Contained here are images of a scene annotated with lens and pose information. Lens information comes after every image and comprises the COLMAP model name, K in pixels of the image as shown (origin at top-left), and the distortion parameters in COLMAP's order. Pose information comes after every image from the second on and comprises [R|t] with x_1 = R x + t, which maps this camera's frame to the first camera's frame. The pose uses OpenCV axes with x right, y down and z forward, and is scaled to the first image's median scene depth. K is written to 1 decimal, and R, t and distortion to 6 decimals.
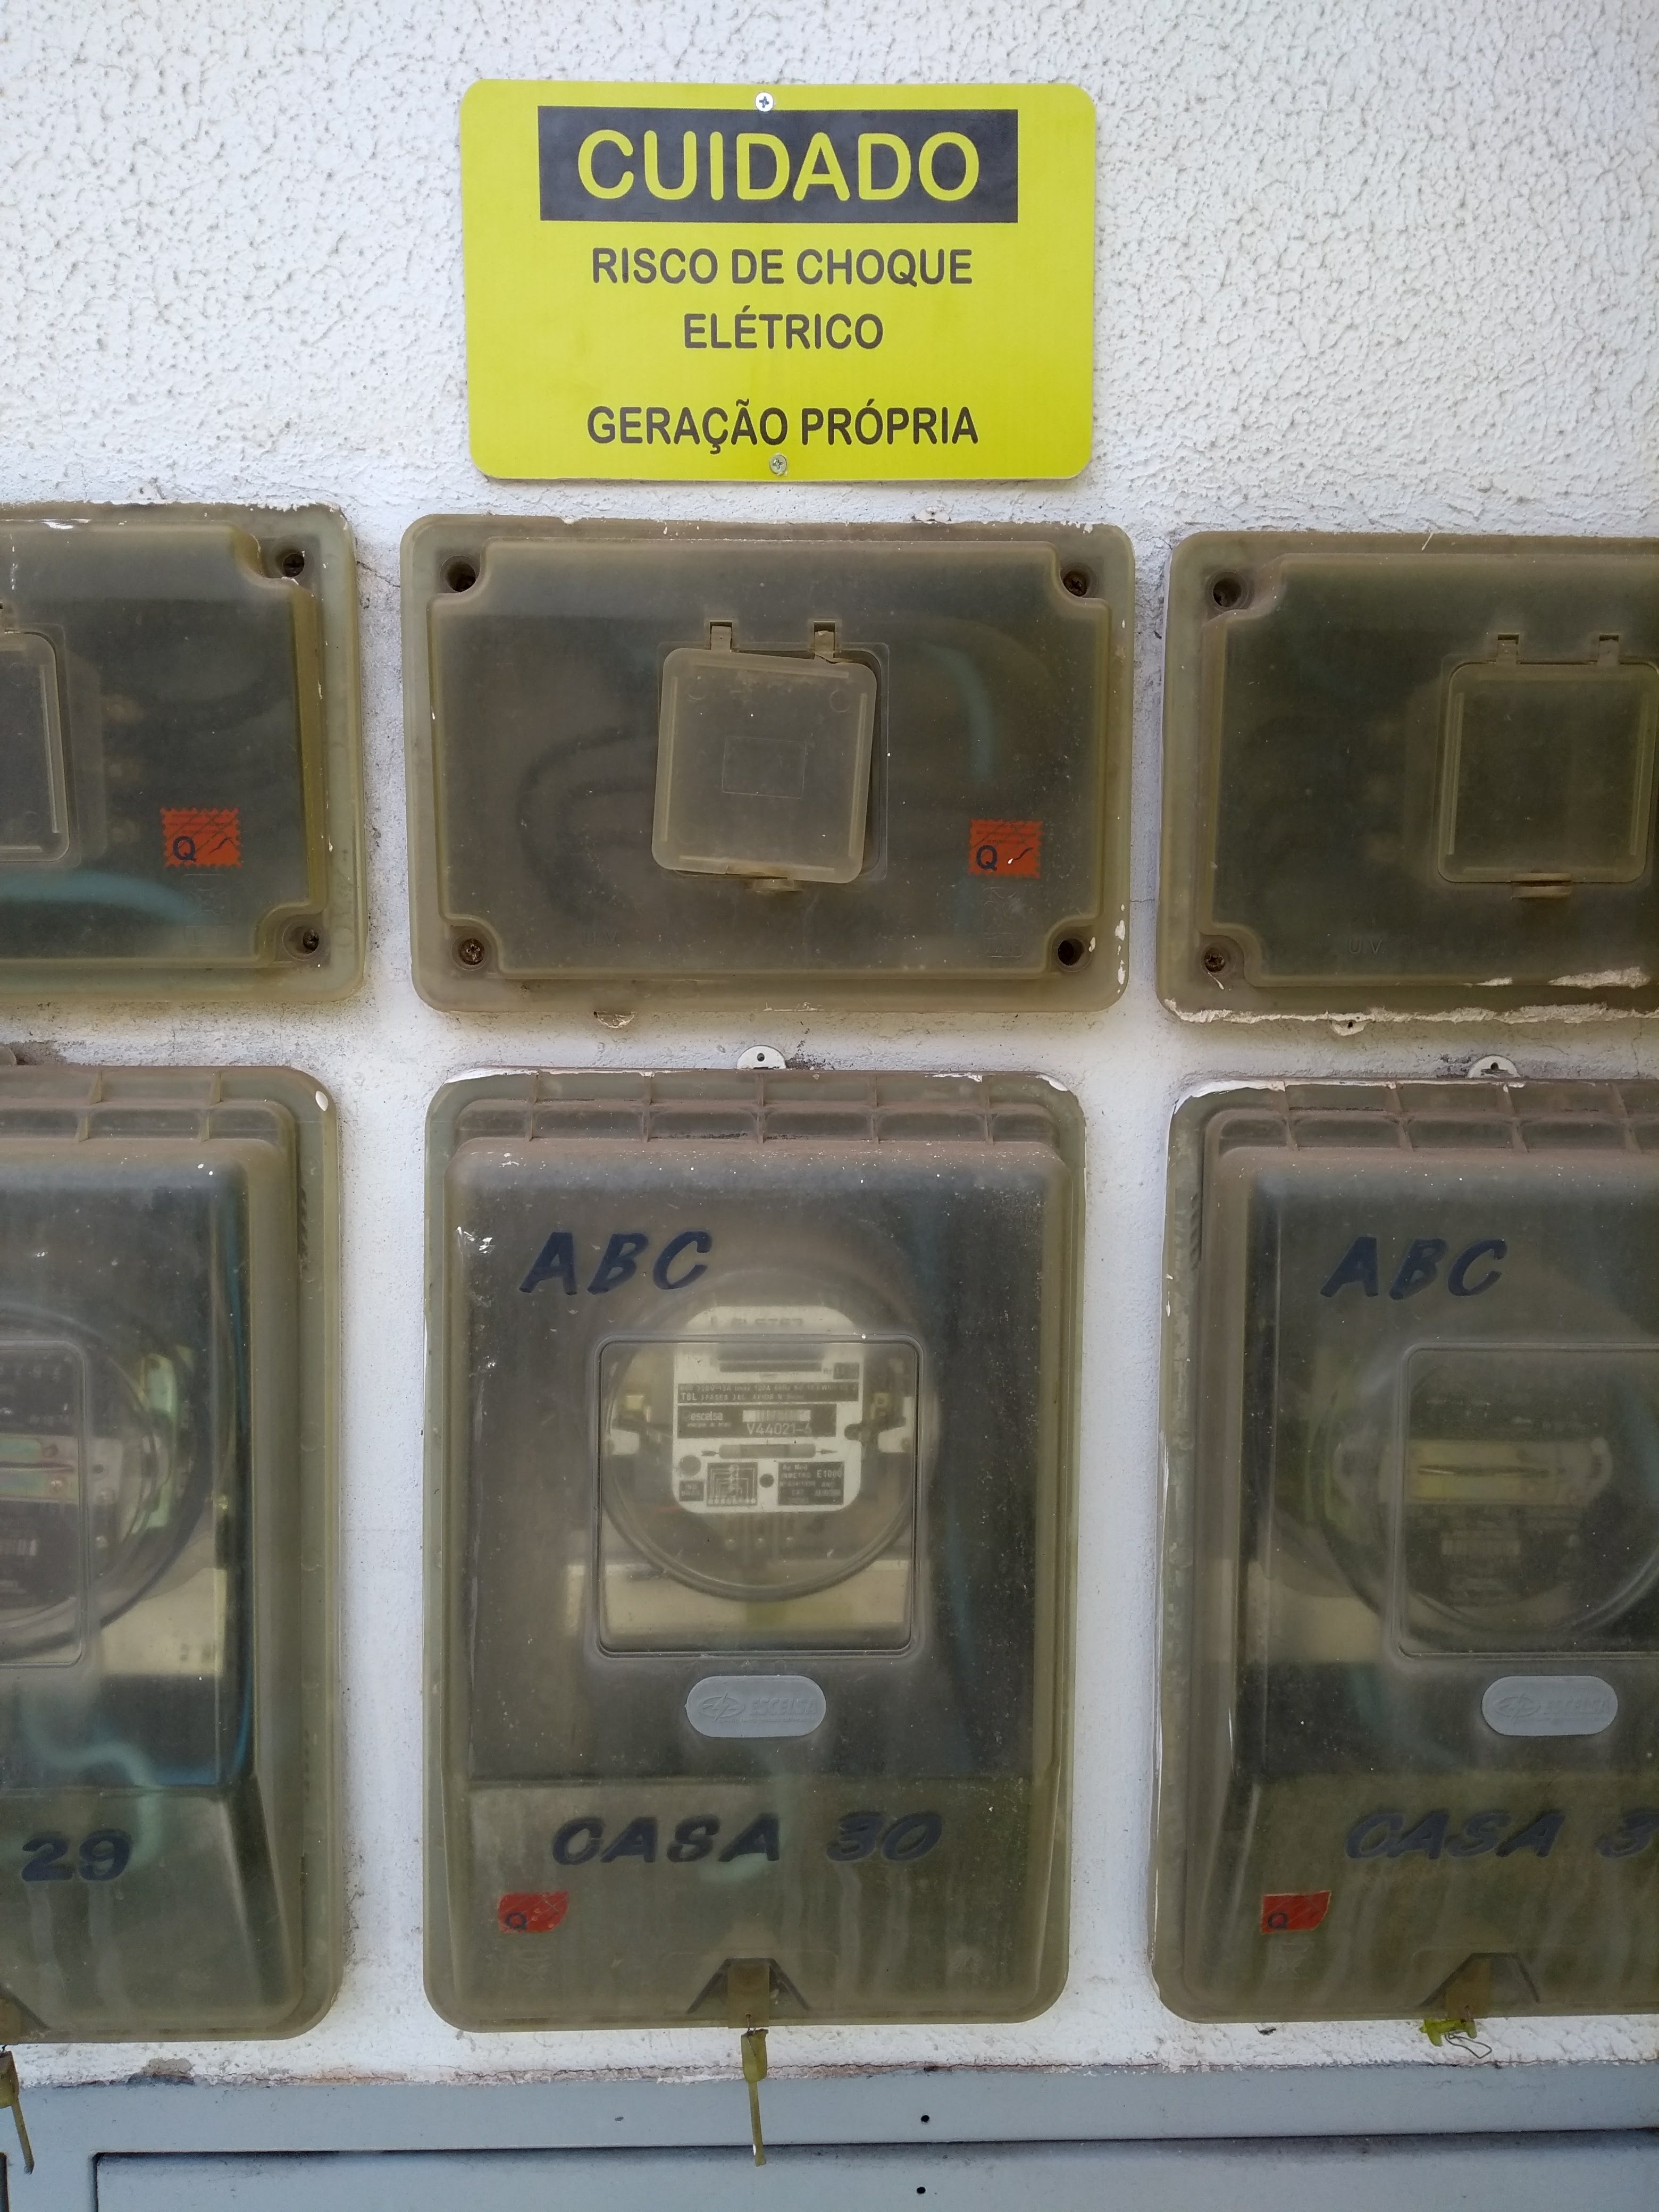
lens RADIAL K [[1841.1, 0, 835.9], [0, 1841.1, 1098.4], [0, 0, 1]] dist [0.056604, -0.047433]
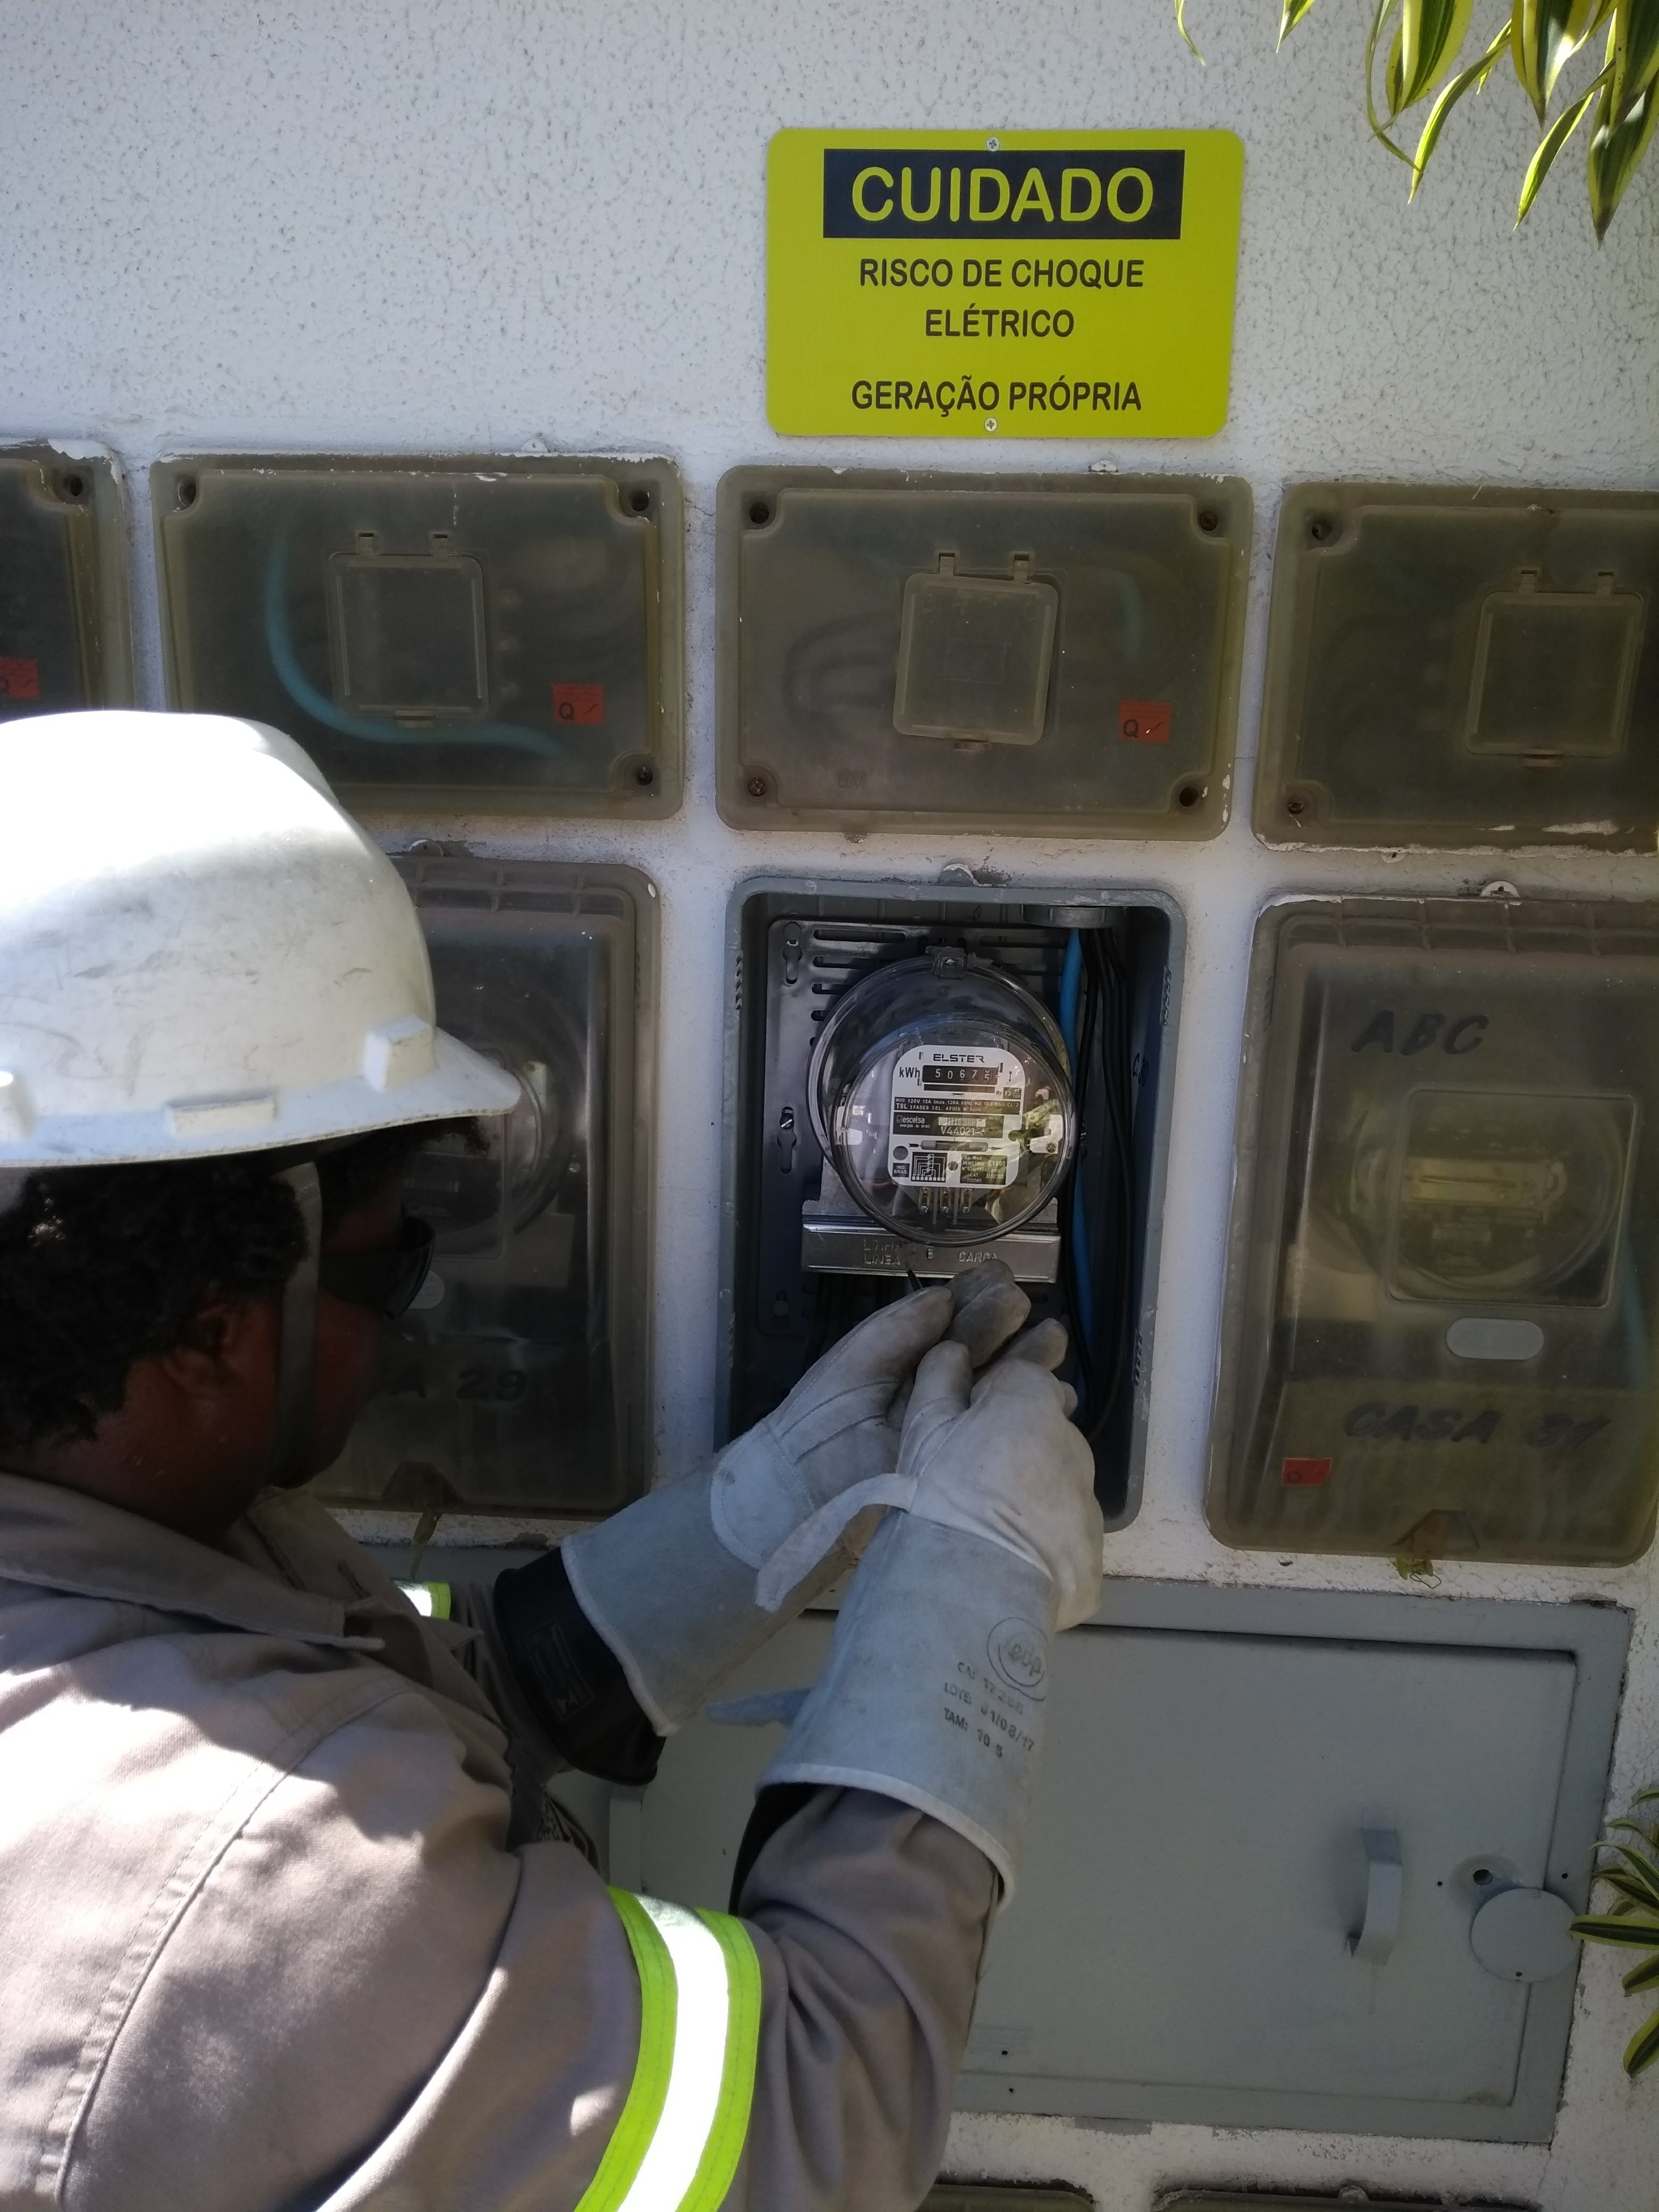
lens RADIAL K [[1841.1, 0, 822.2], [0, 1841.1, 1097.0], [0, 0, 1]] dist [0.056604, -0.047433]
pose [[0.996864, 0.039573, -0.068528, -0.041923], [-0.030623, 0.991422, 0.127062, -0.024617], [0.072969, -0.124565, 0.989525, -0.411247]]
